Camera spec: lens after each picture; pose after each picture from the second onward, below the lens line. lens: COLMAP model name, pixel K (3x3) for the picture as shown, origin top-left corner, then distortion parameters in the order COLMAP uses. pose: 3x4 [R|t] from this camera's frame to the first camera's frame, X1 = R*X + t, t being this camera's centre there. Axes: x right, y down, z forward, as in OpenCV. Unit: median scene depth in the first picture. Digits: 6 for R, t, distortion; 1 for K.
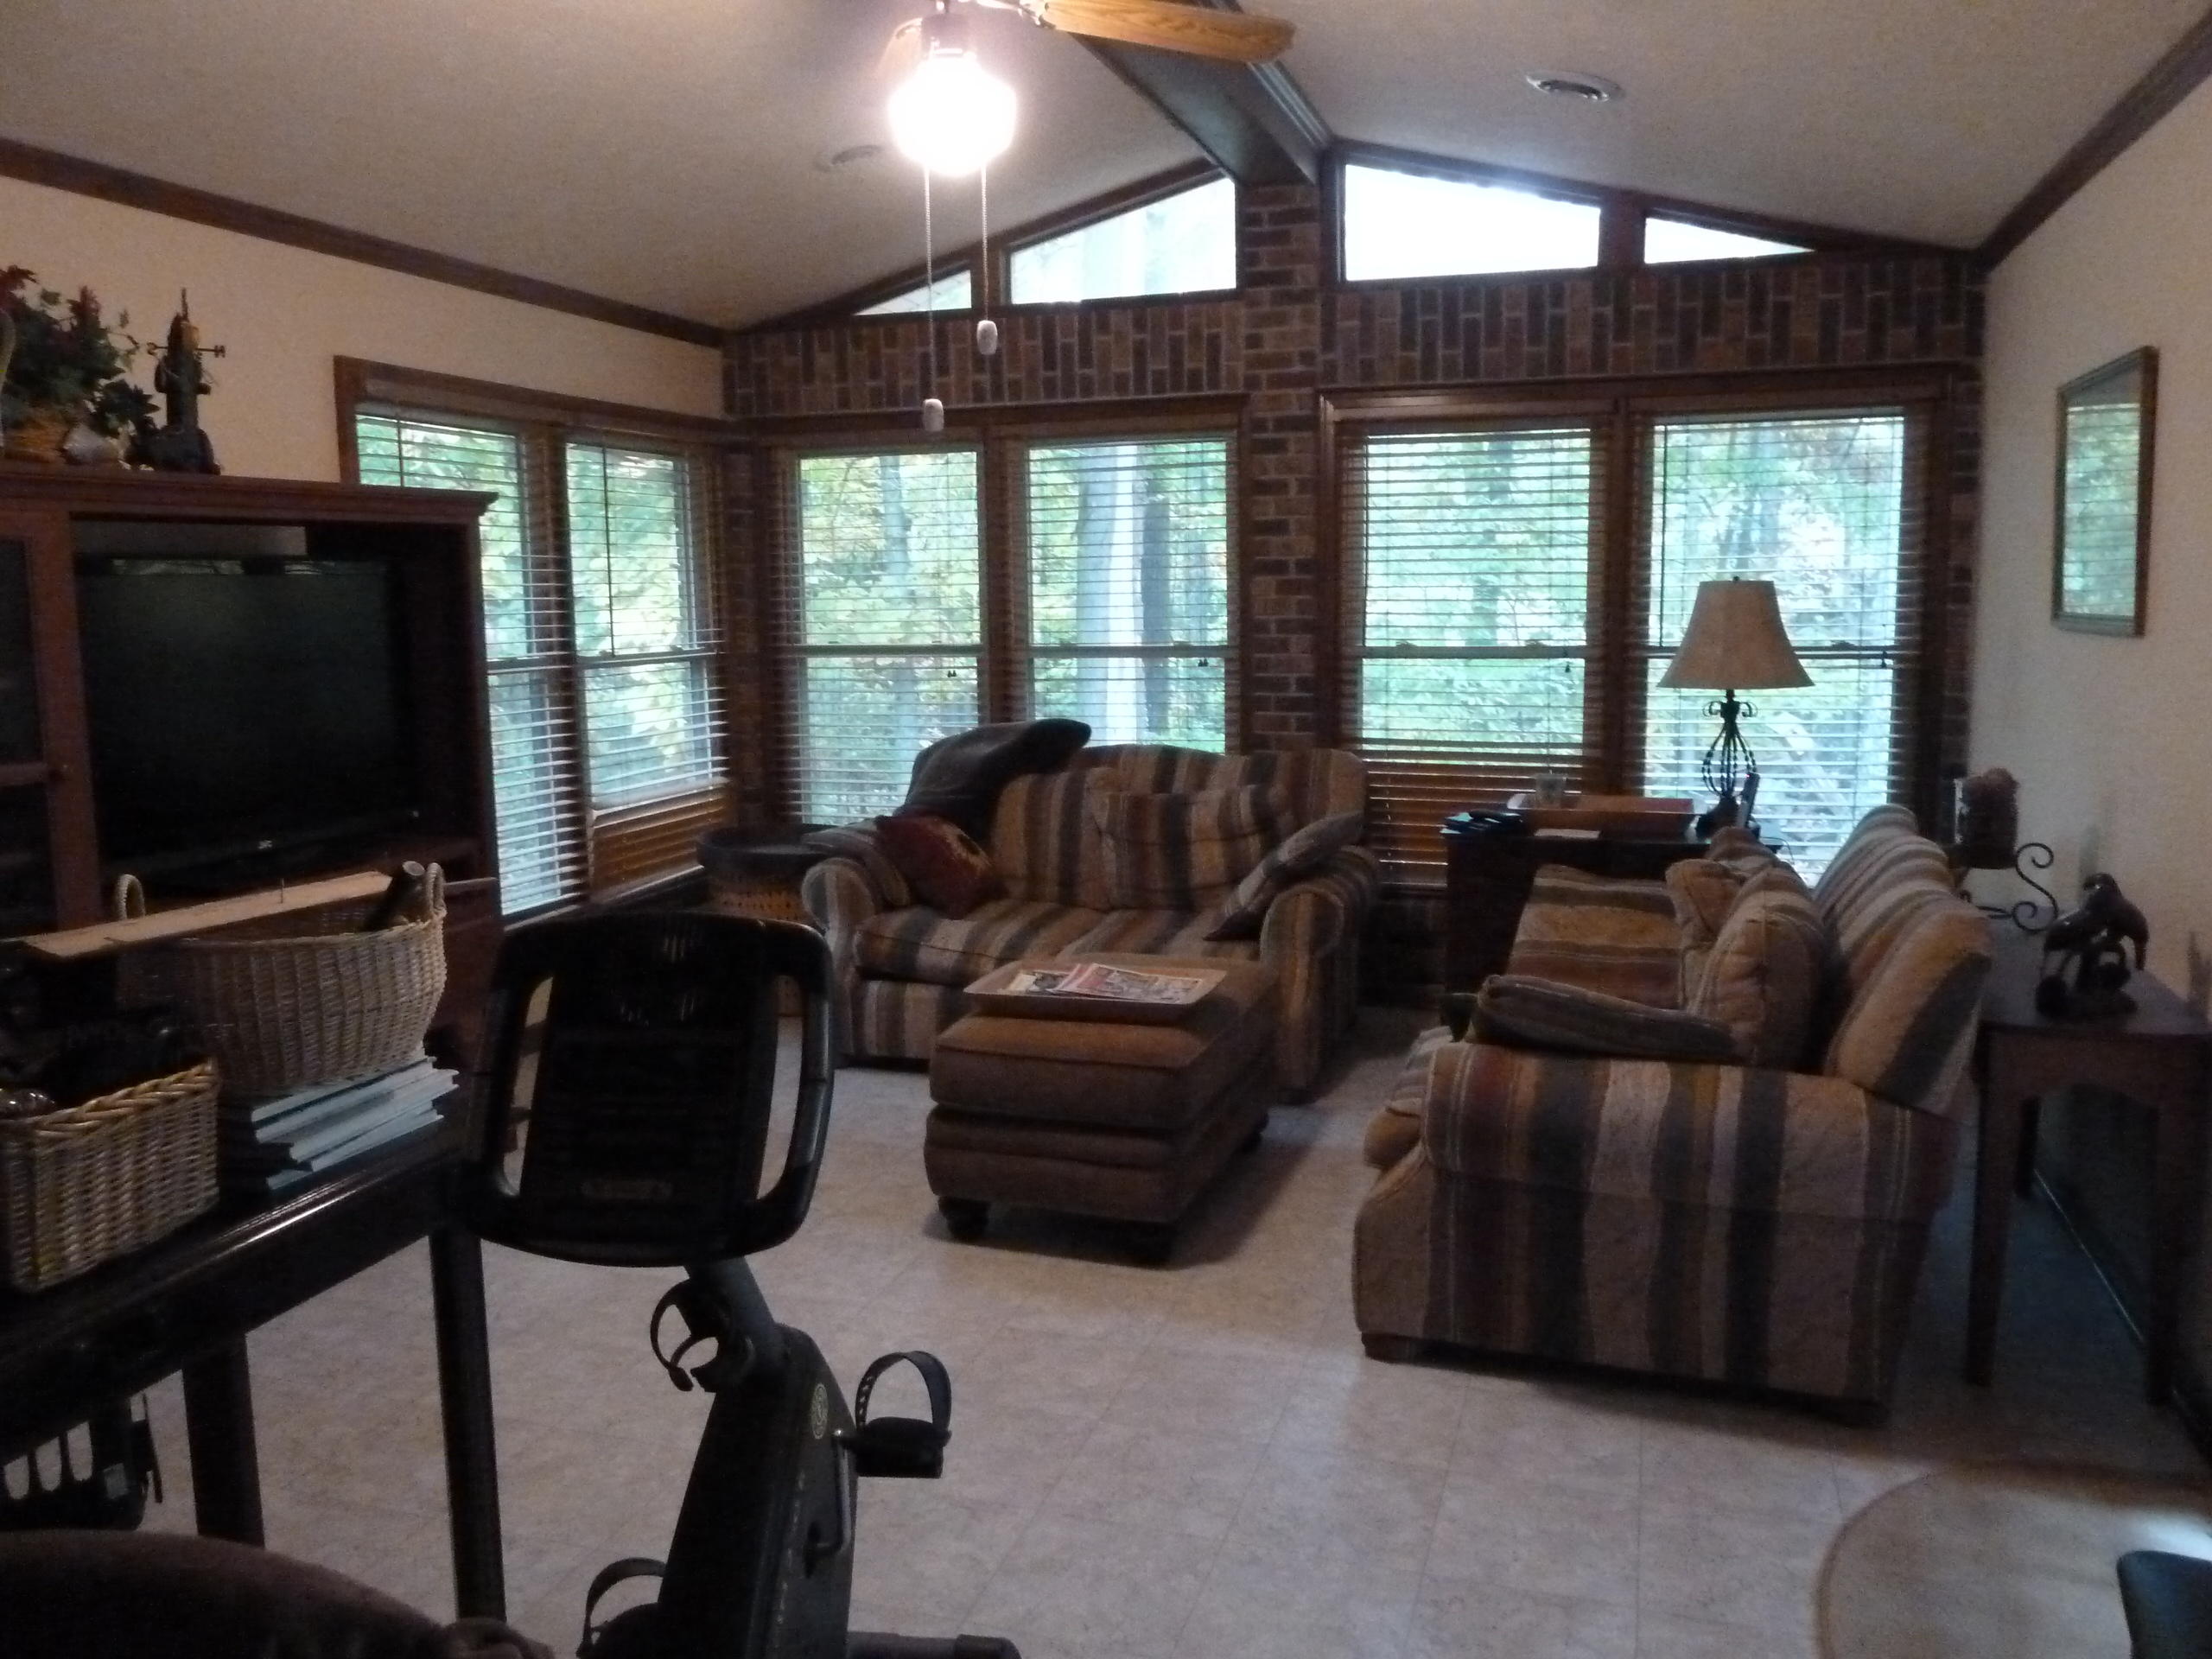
lens RADIAL K [[1658.5, 0, 1103.2], [0, 1658.5, 815.2], [0, 0, 1]] dist [-0.026312, -0.008490]
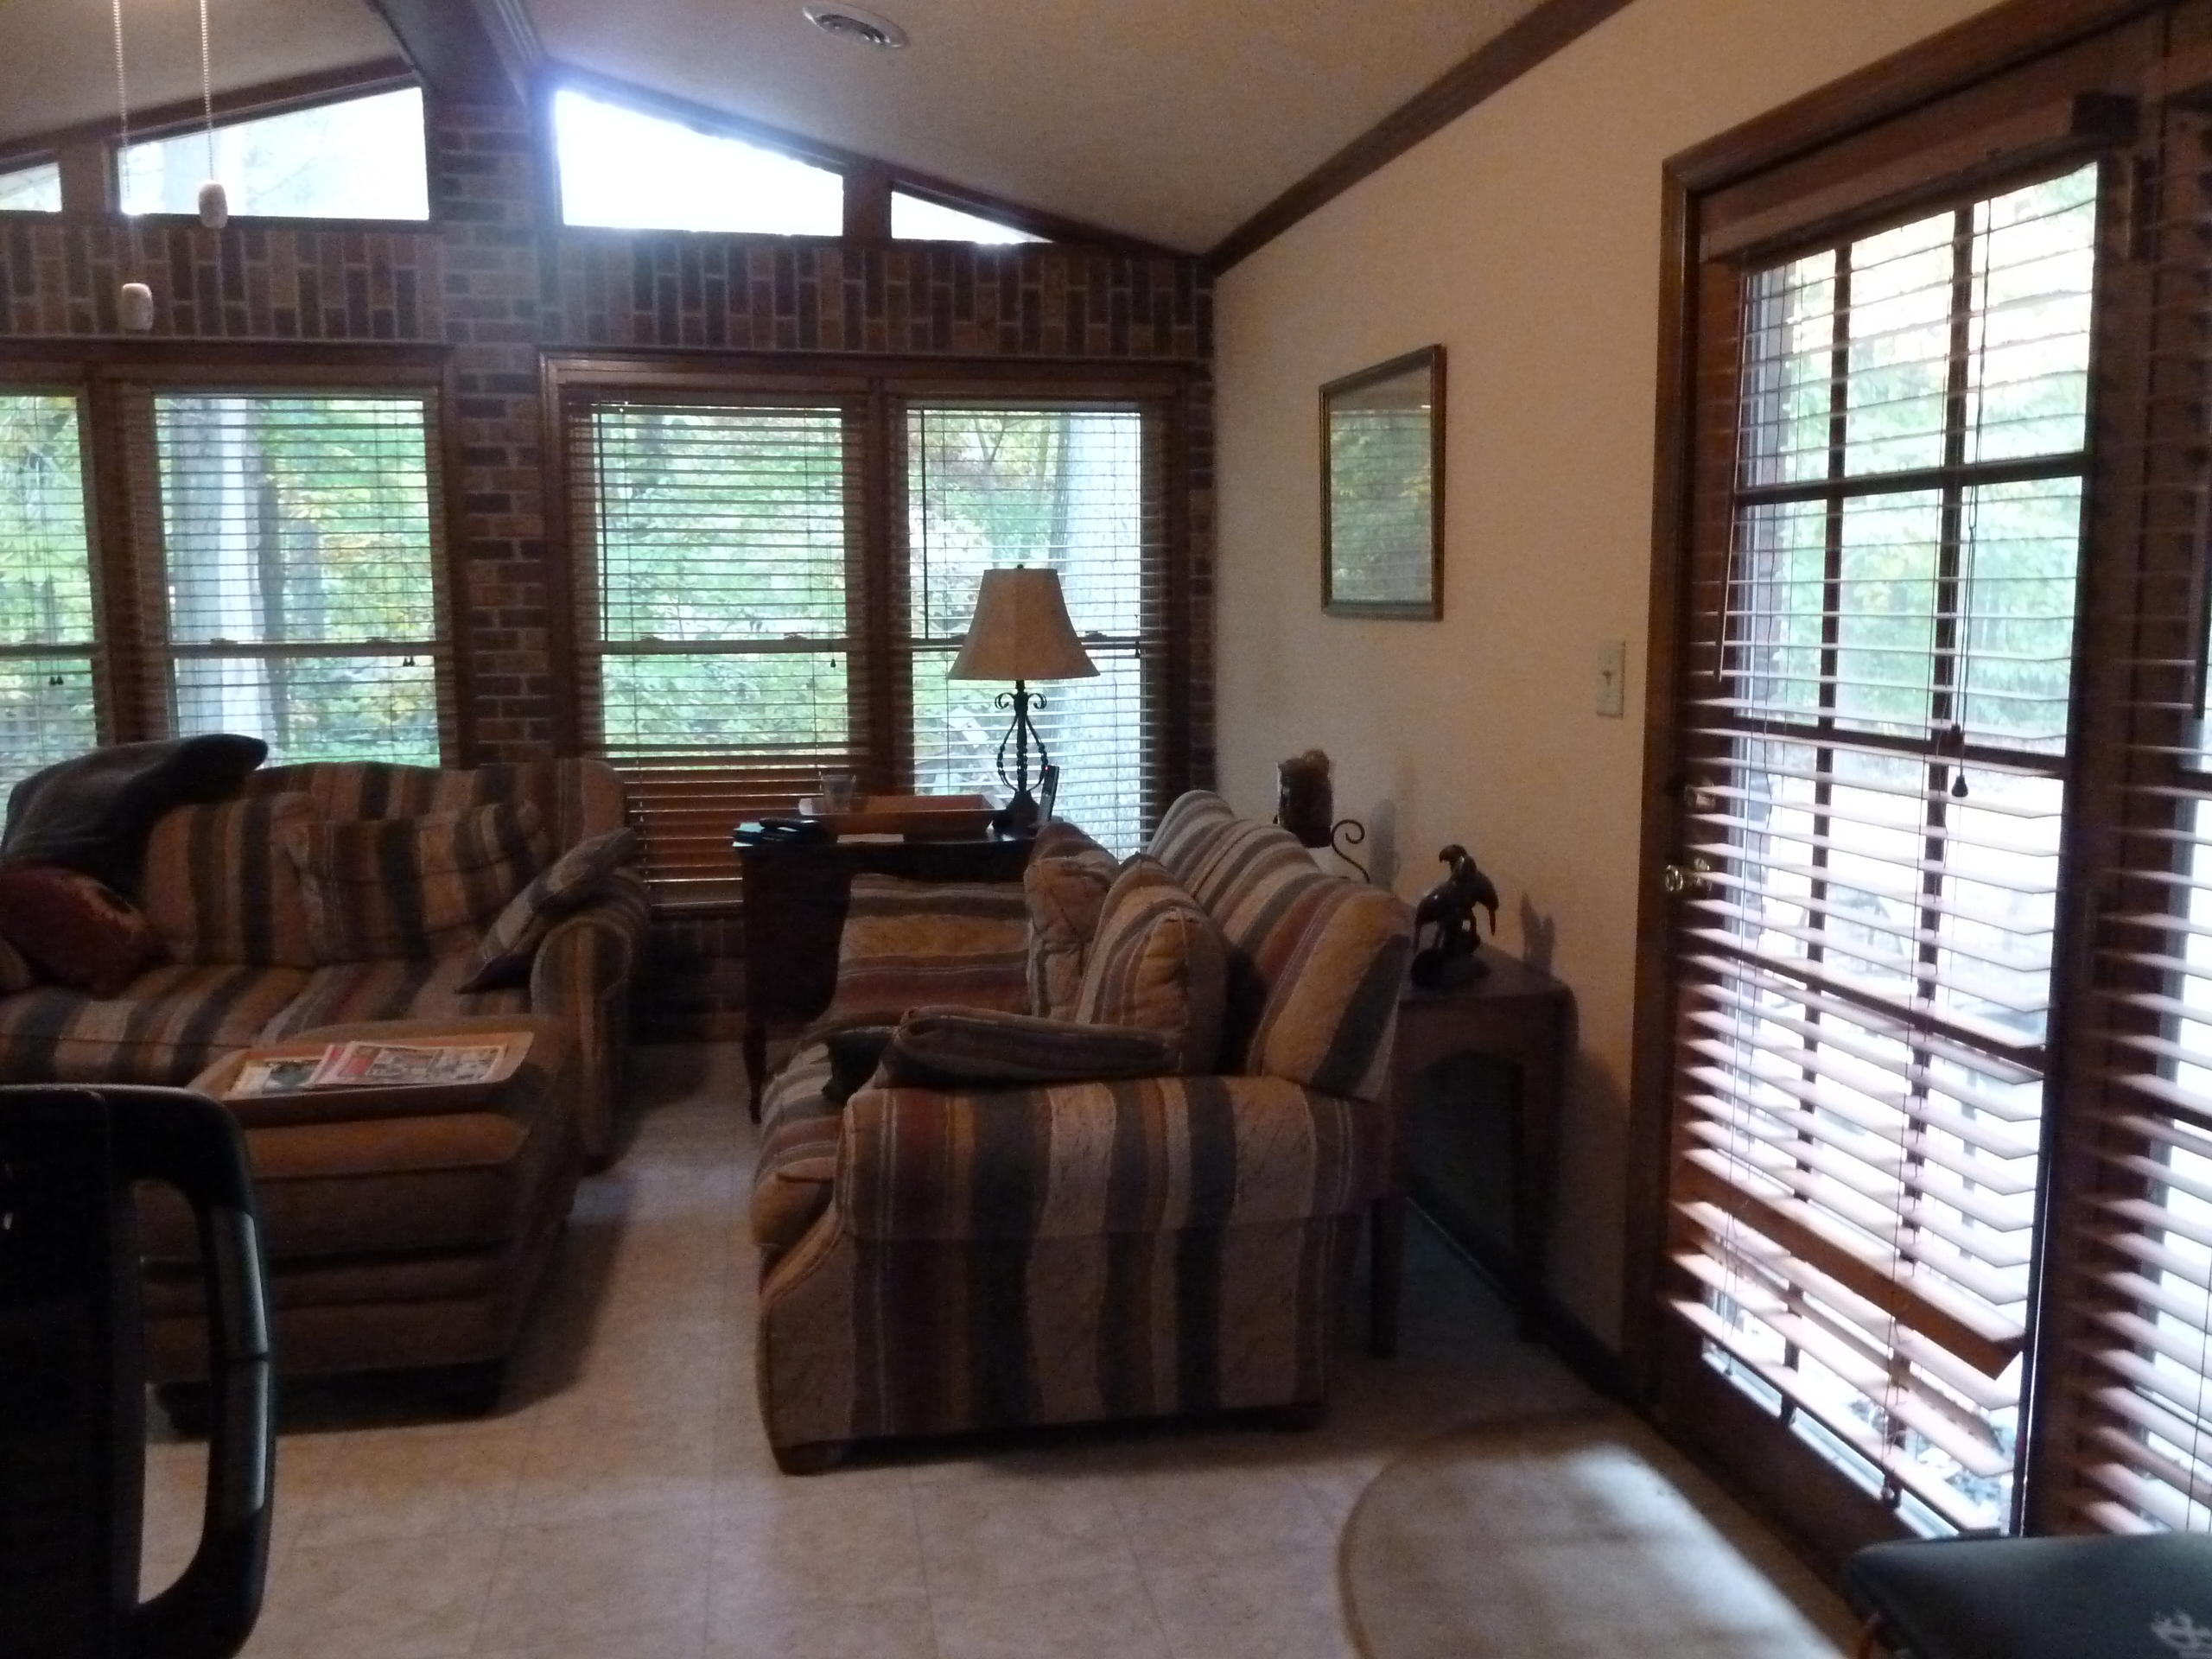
lens RADIAL K [[1658.5, 0, 1103.2], [0, 1658.5, 815.2], [0, 0, 1]] dist [-0.026312, -0.008490]
pose [[0.867217, -0.055985, 0.494772, -0.061620], [0.056949, 0.998291, 0.013142, -0.006202], [-0.494662, 0.016780, 0.868923, 0.116078]]
